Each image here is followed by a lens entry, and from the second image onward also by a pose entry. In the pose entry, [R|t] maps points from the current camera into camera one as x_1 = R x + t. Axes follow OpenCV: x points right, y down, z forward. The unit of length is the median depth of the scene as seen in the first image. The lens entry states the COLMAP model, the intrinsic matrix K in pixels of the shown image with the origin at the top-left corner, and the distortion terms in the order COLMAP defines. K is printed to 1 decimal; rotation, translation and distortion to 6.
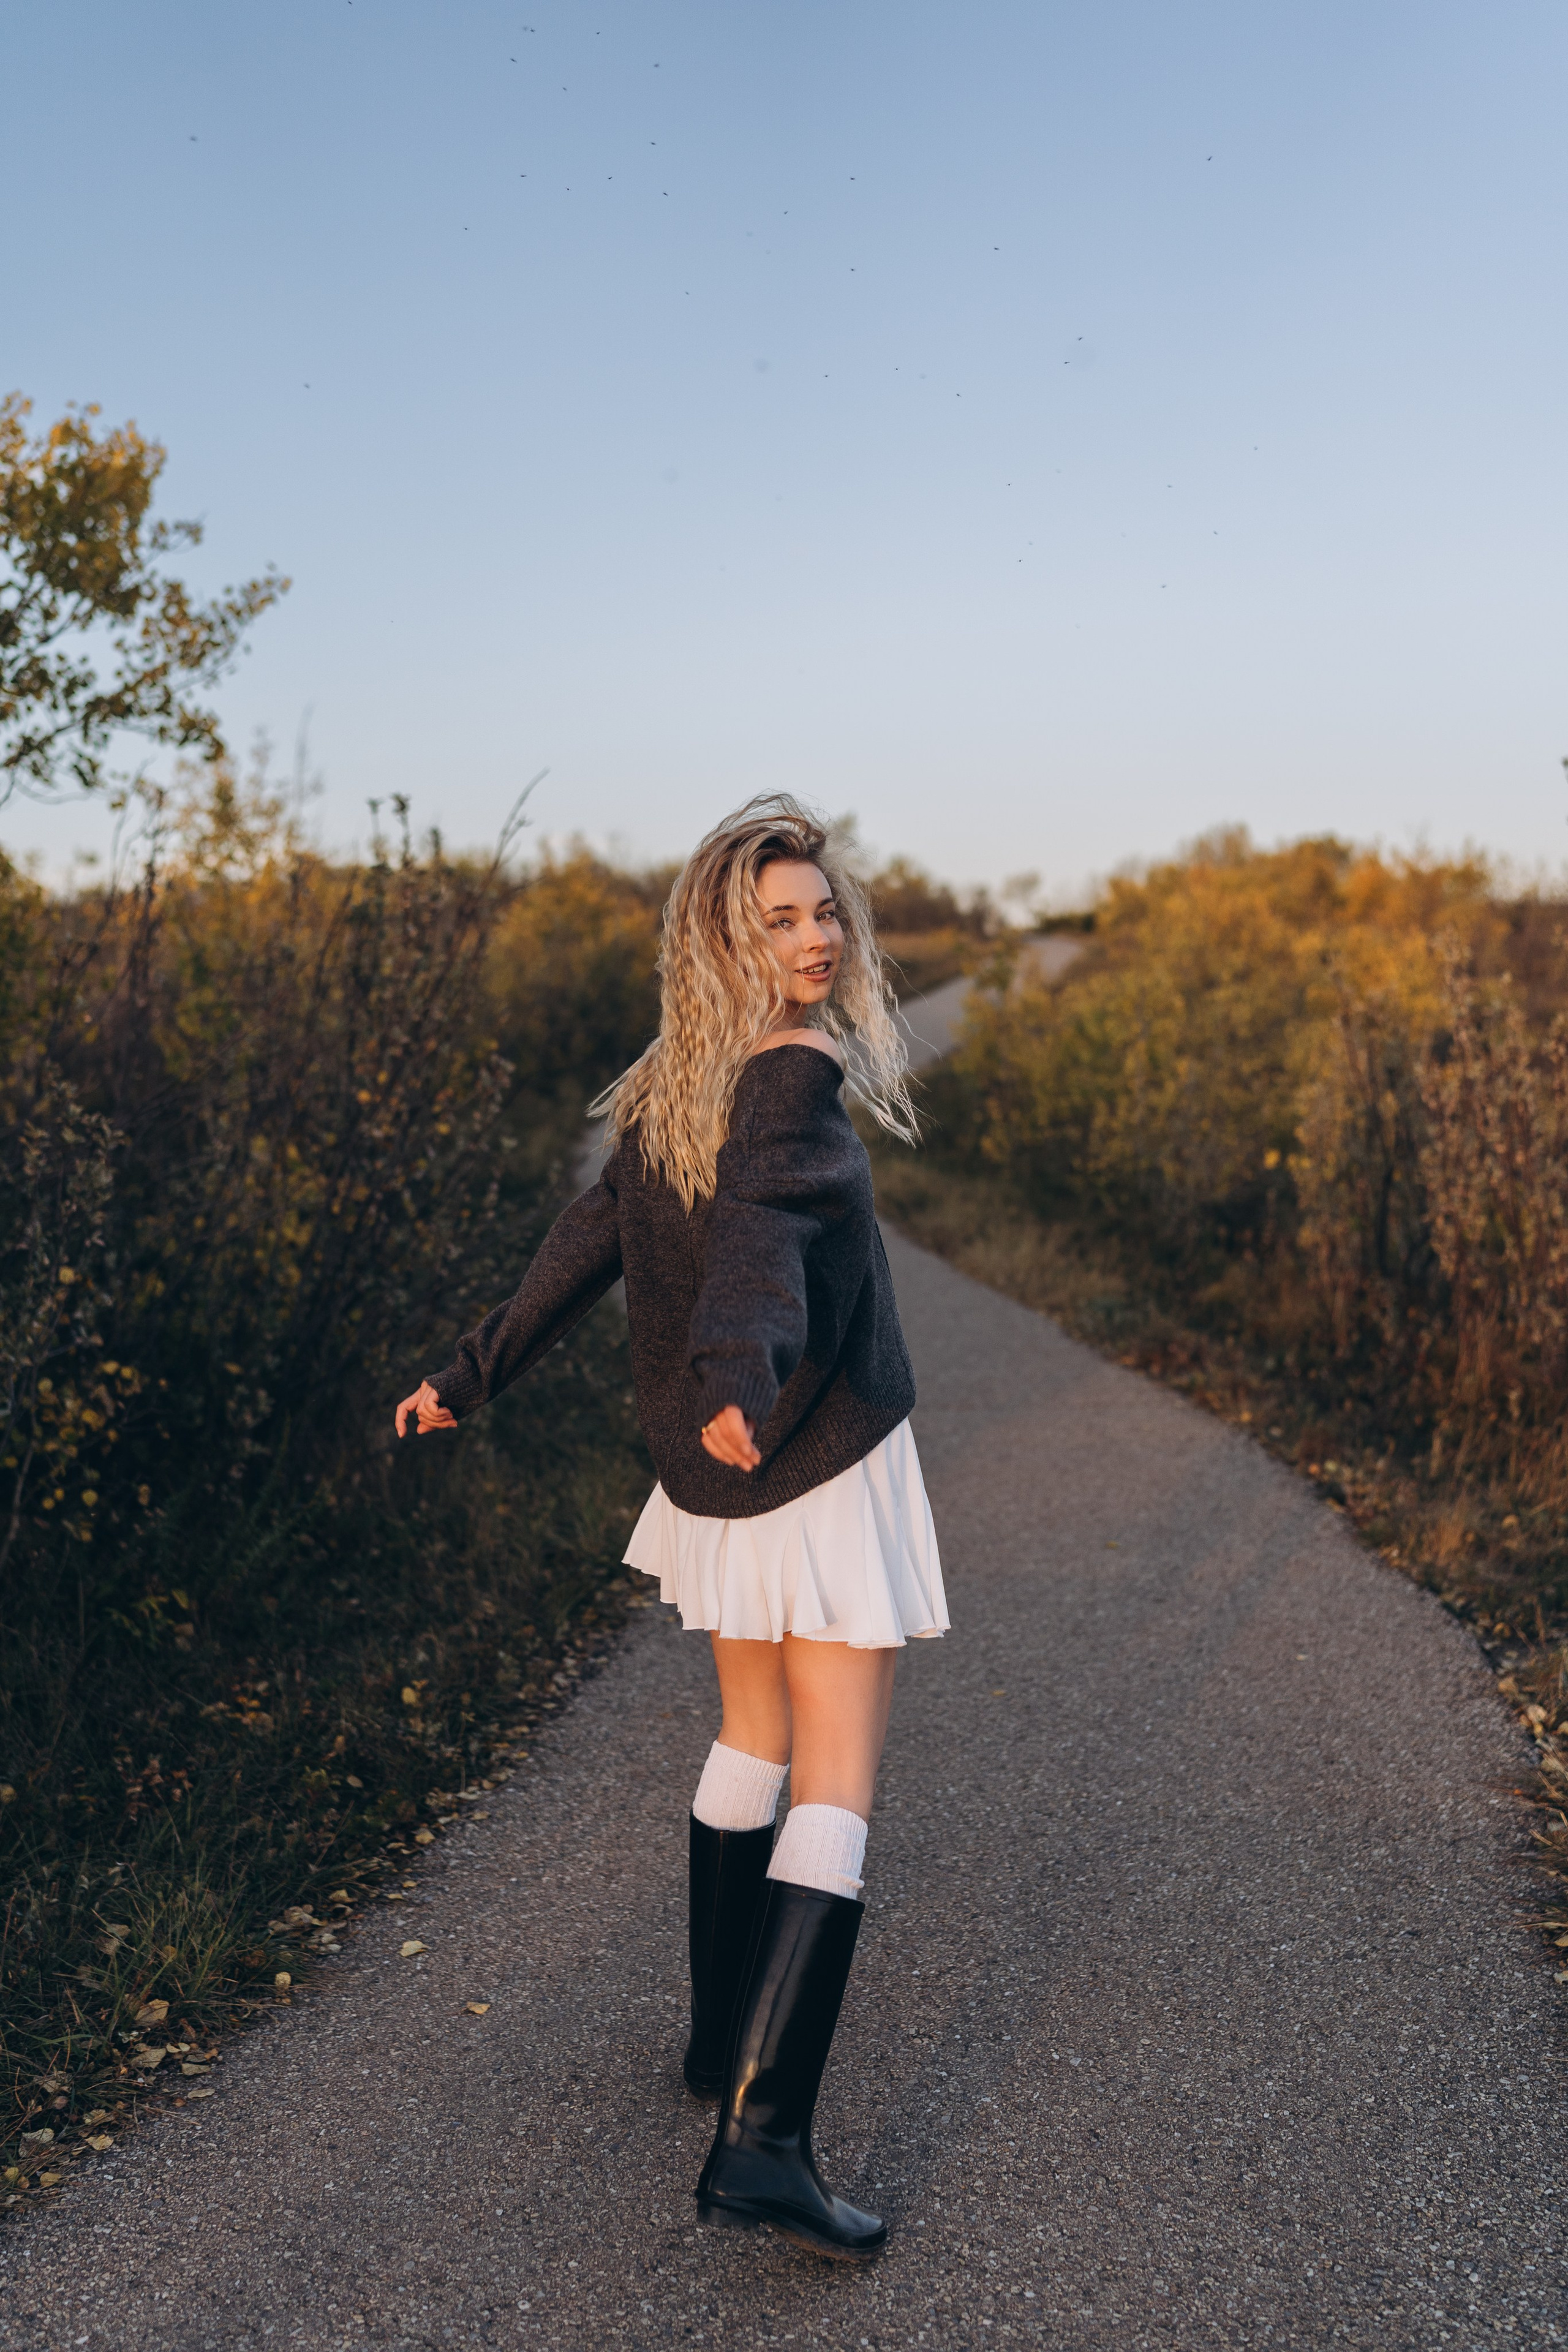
lens RADIAL K [[2243.4, 0, 787.6], [0, 2243.4, 1179.9], [0, 0, 1]] dist [0.008918, 0.000000]
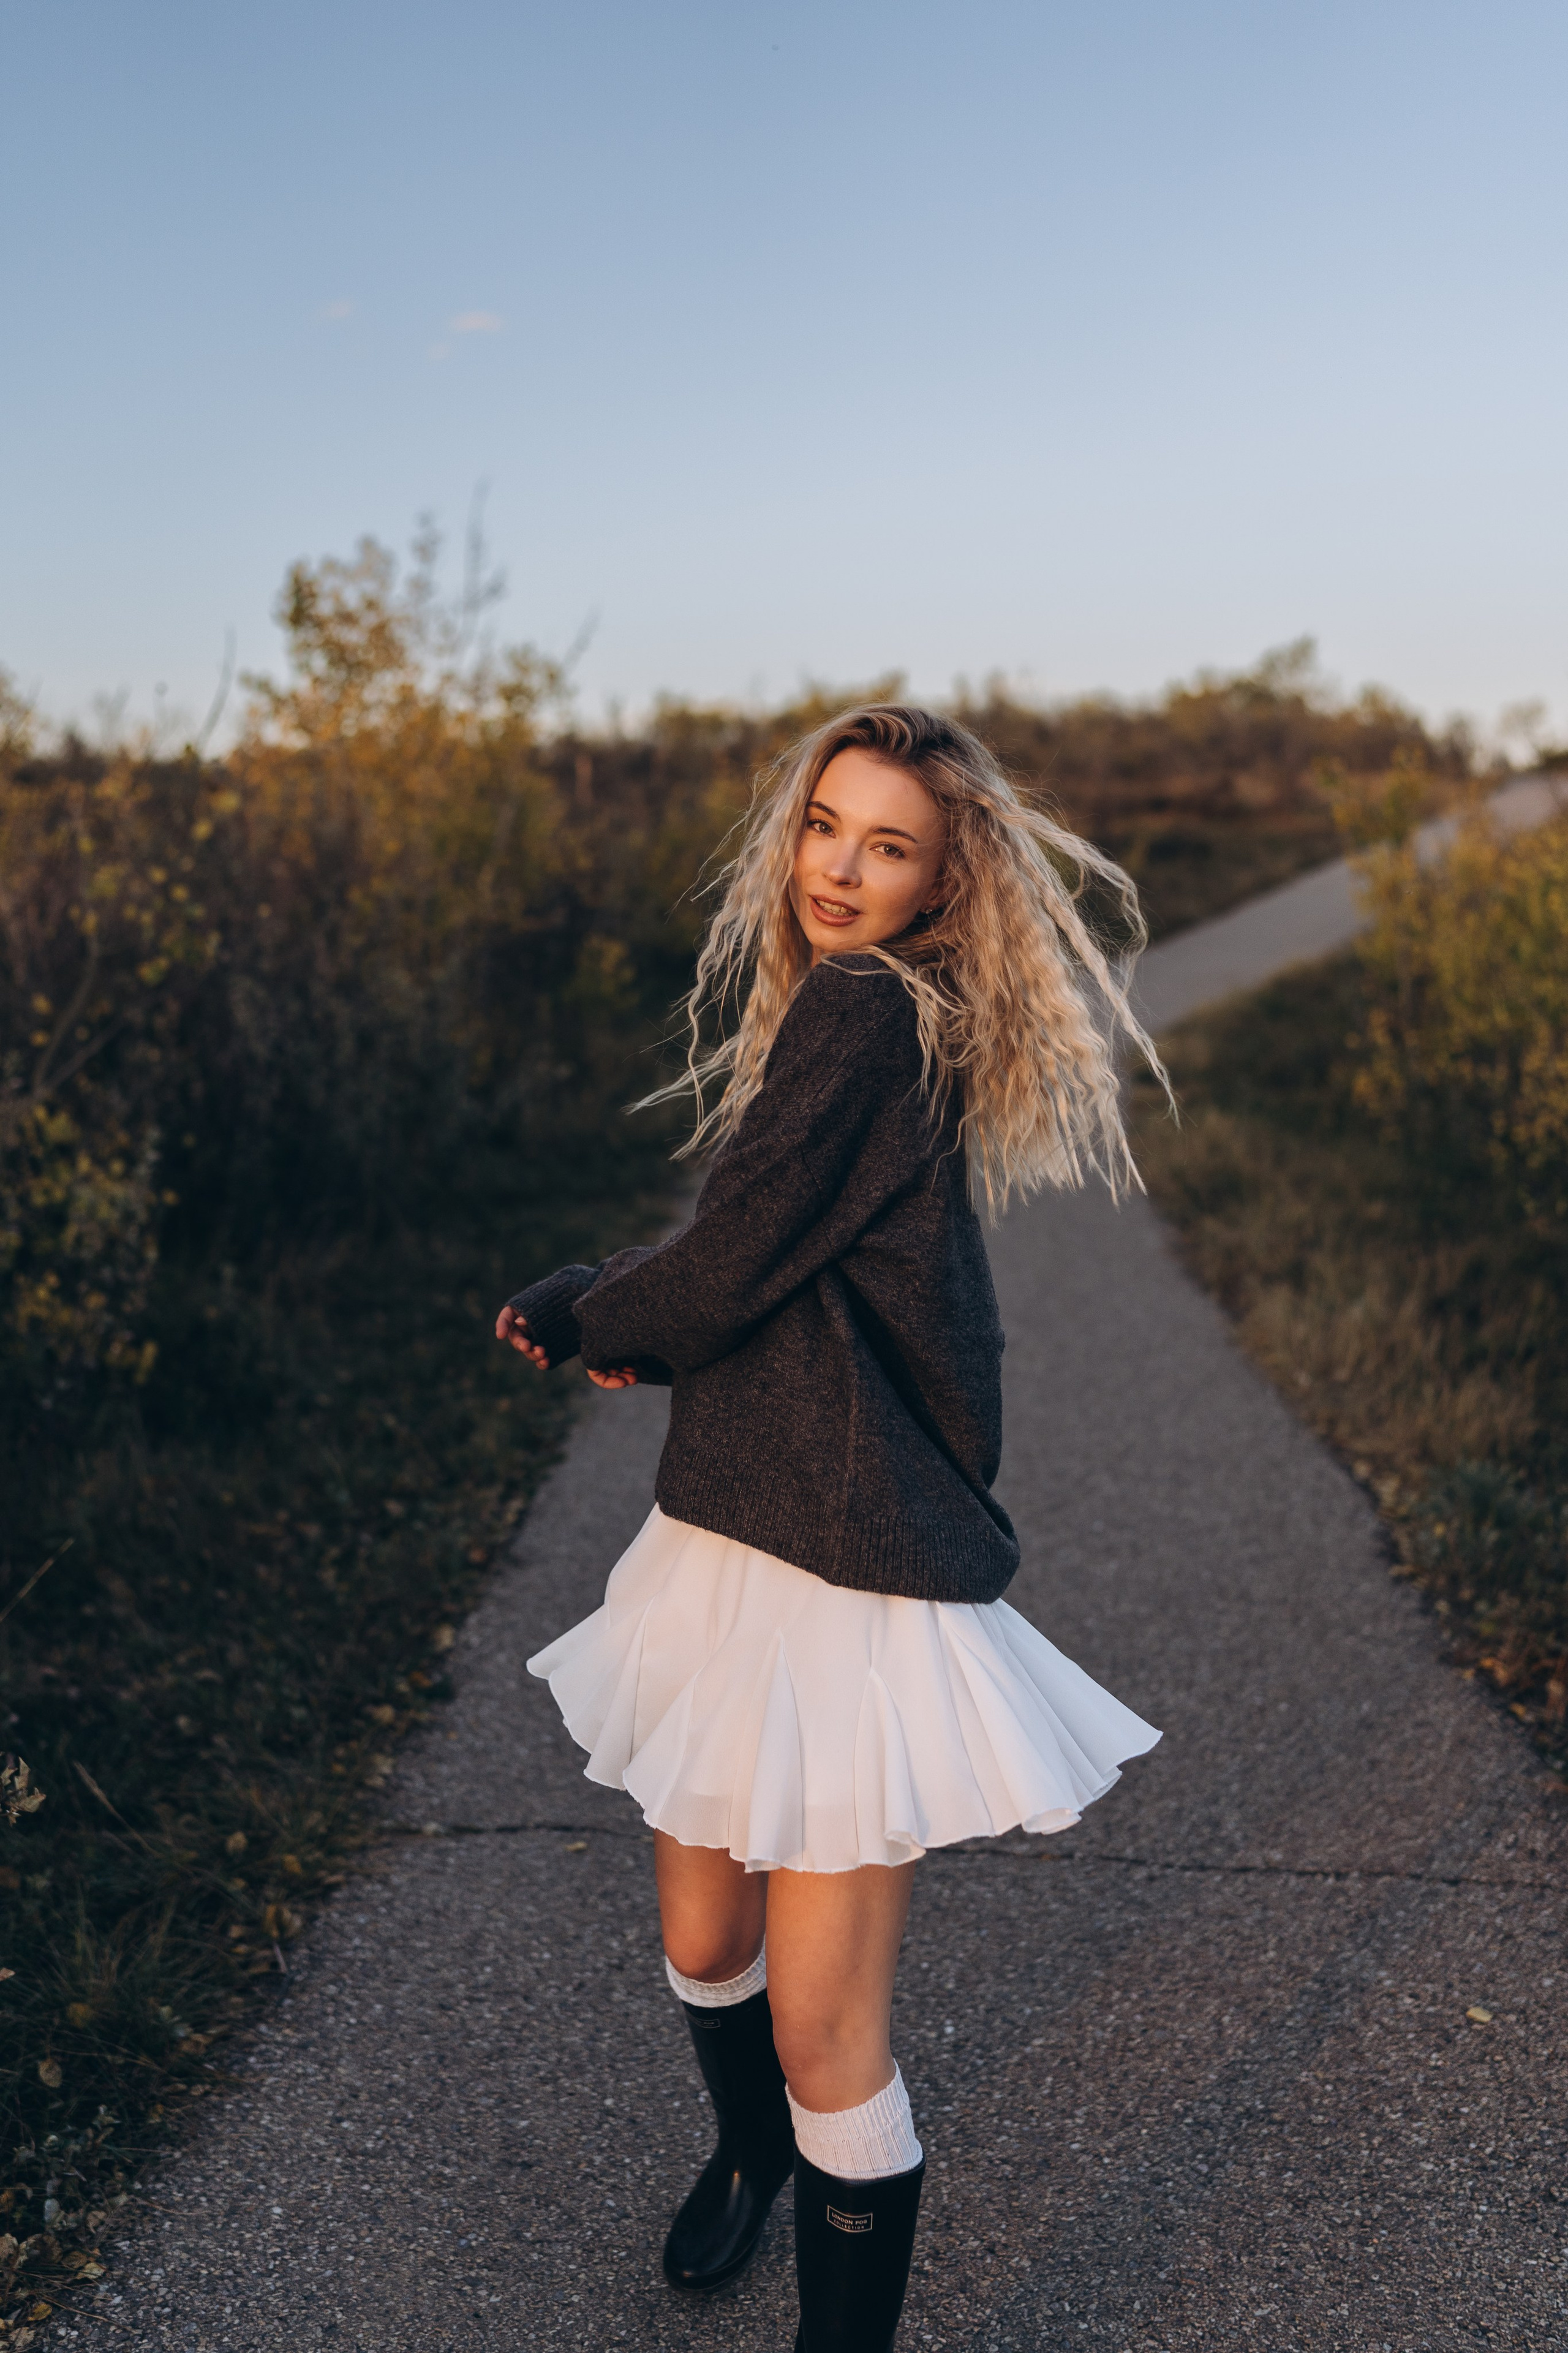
lens RADIAL K [[2244.1, 0, 776.4], [0, 2244.1, 1167.7], [0, 0, 1]] dist [0.008918, 0.000000]
pose [[0.975115, 0.015815, -0.221136, 0.067141], [-0.003190, 0.998350, 0.057329, -0.028483], [0.221678, -0.055197, 0.973556, 0.328866]]
